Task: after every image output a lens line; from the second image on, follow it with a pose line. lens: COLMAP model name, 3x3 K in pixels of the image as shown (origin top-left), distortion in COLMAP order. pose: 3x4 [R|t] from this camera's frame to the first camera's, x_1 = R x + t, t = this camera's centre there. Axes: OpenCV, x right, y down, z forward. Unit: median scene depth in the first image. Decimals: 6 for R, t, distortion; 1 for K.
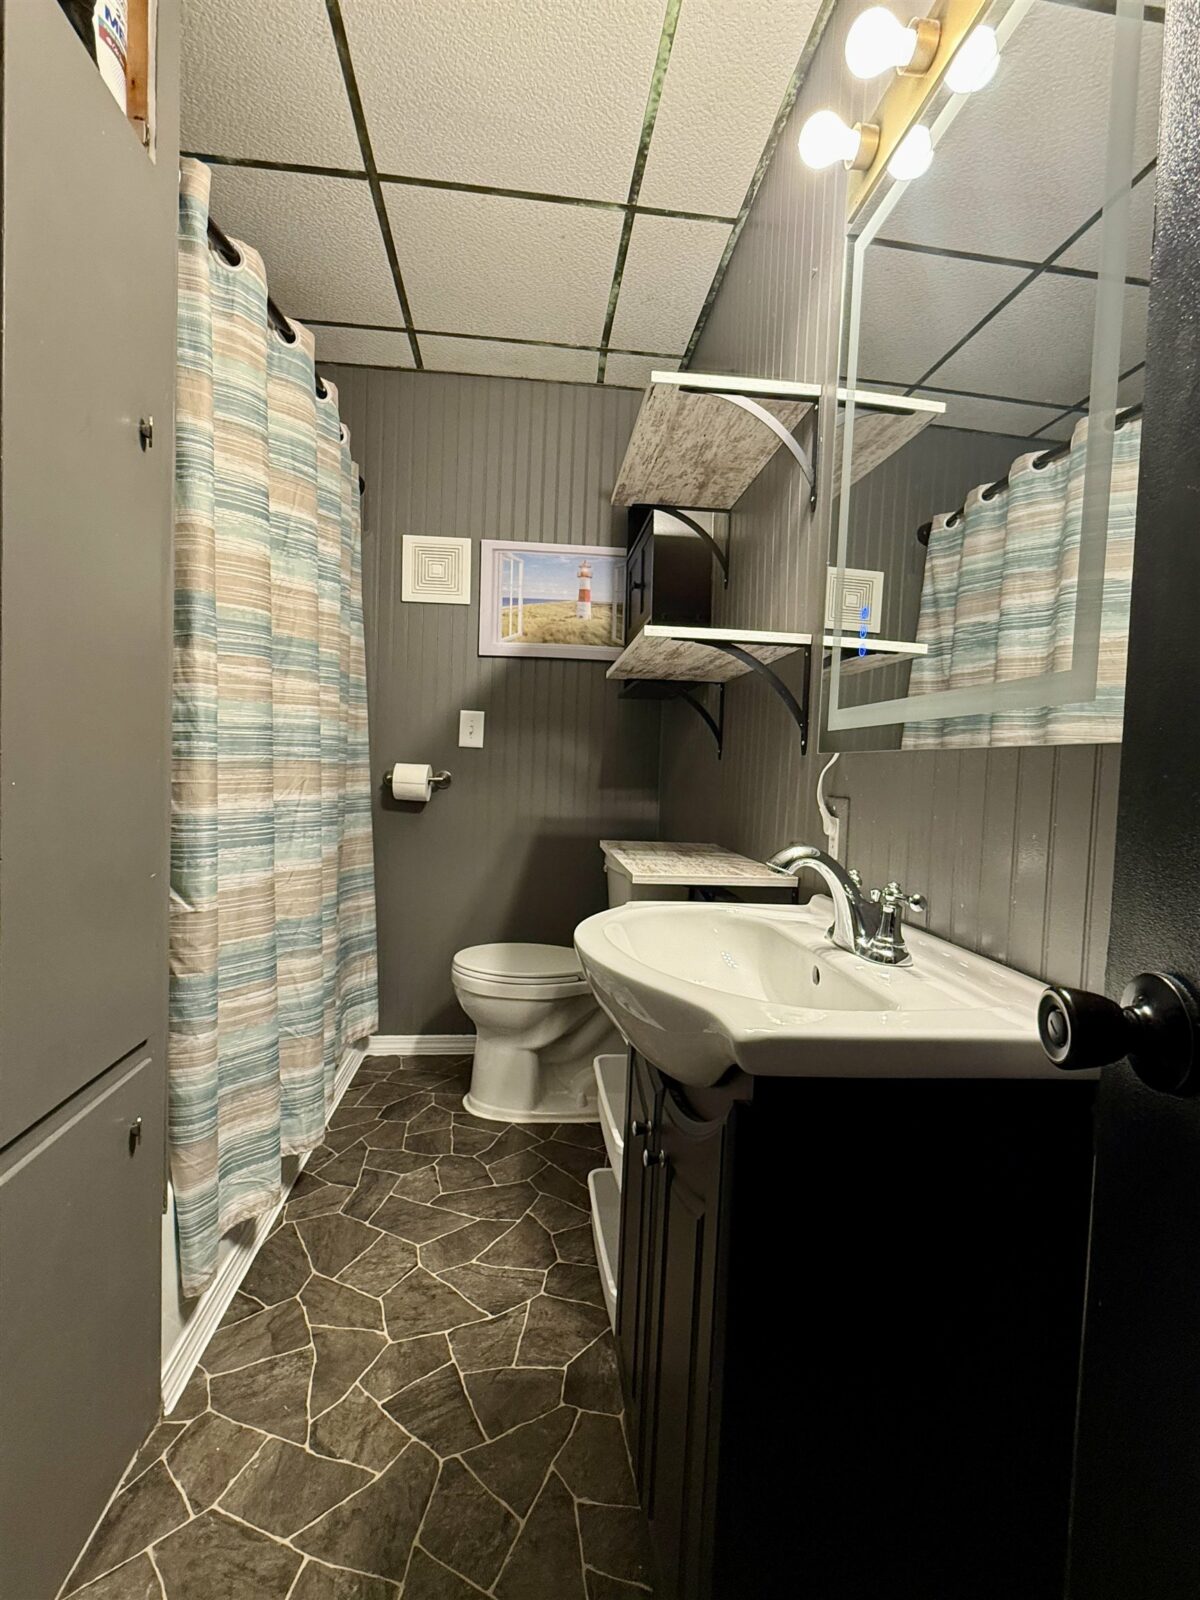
lens RADIAL K [[747.0, 0, 592.5], [0, 747.0, 799.3], [0, 0, 1]] dist [-0.021969, 0.005225]
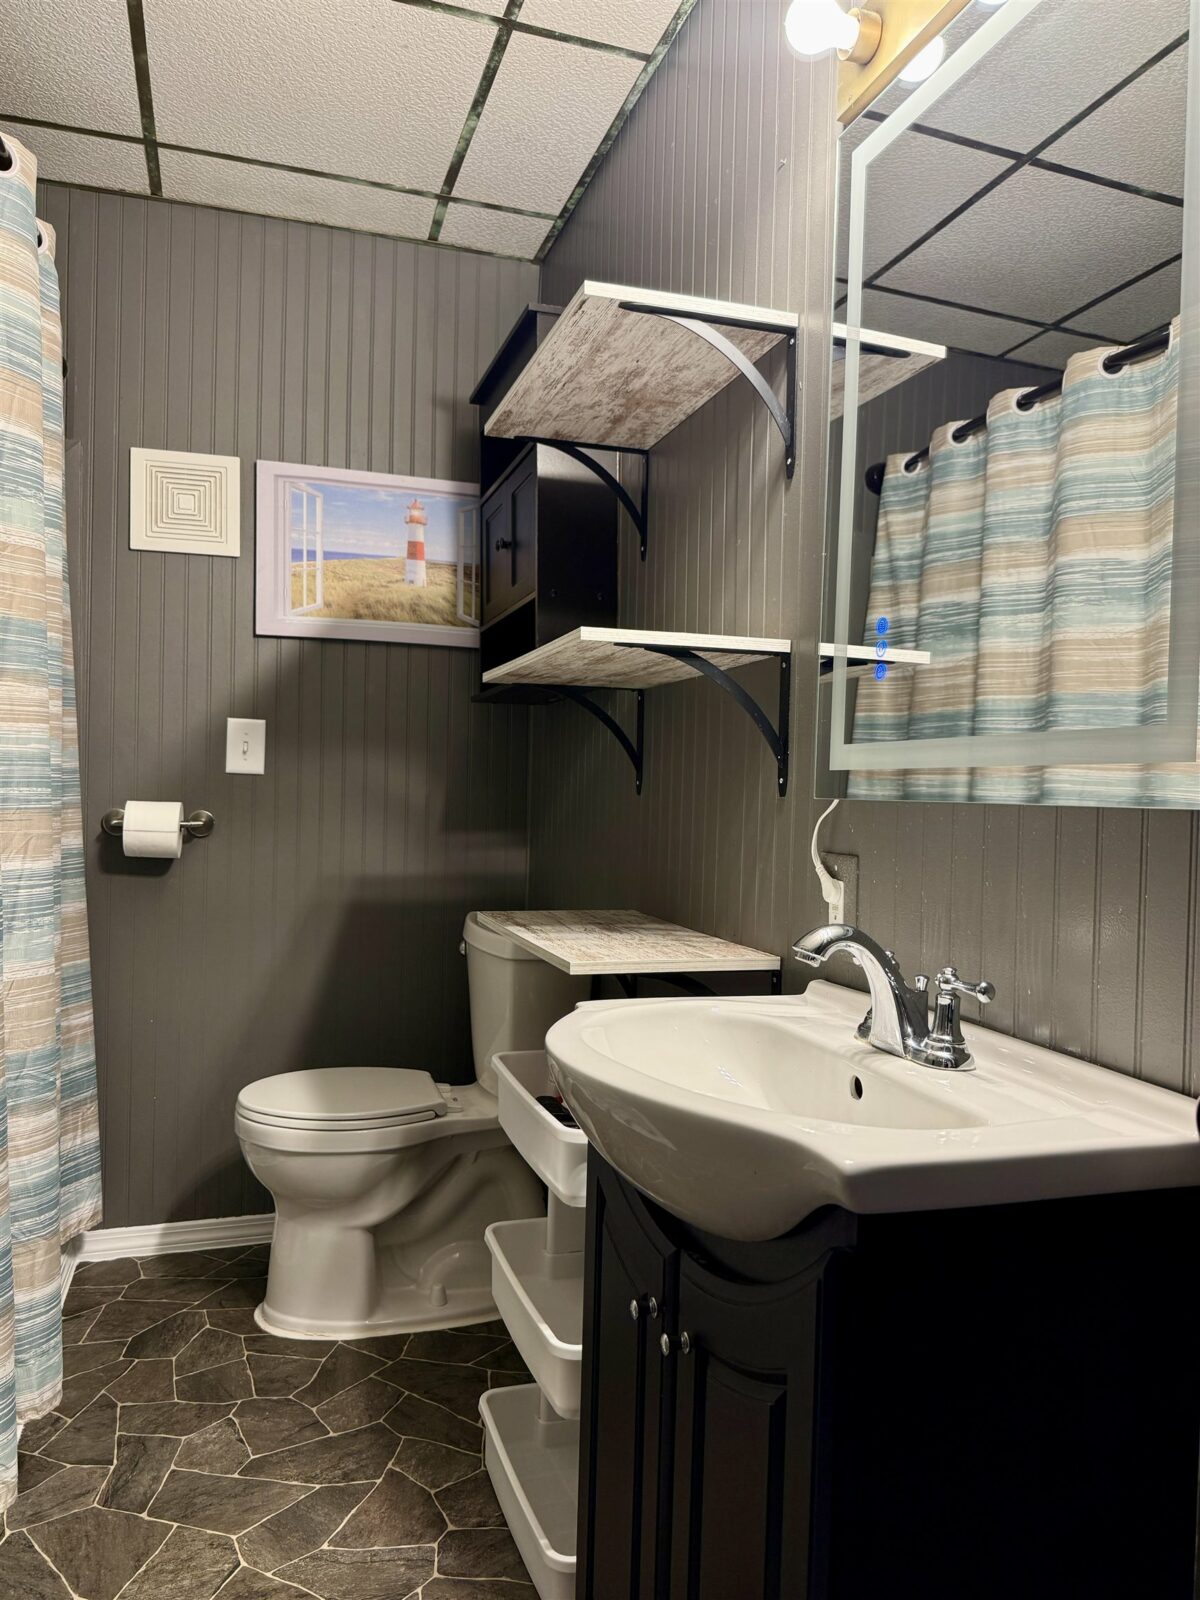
lens RADIAL K [[1142.4, 0, 593.1], [0, 1142.4, 804.0], [0, 0, 1]] dist [0.001895, -0.035545]
pose [[0.976497, -0.017217, 0.214842, -0.108926], [0.021893, 0.999572, -0.019407, -0.023379], [-0.214416, 0.023654, 0.976456, -0.064554]]
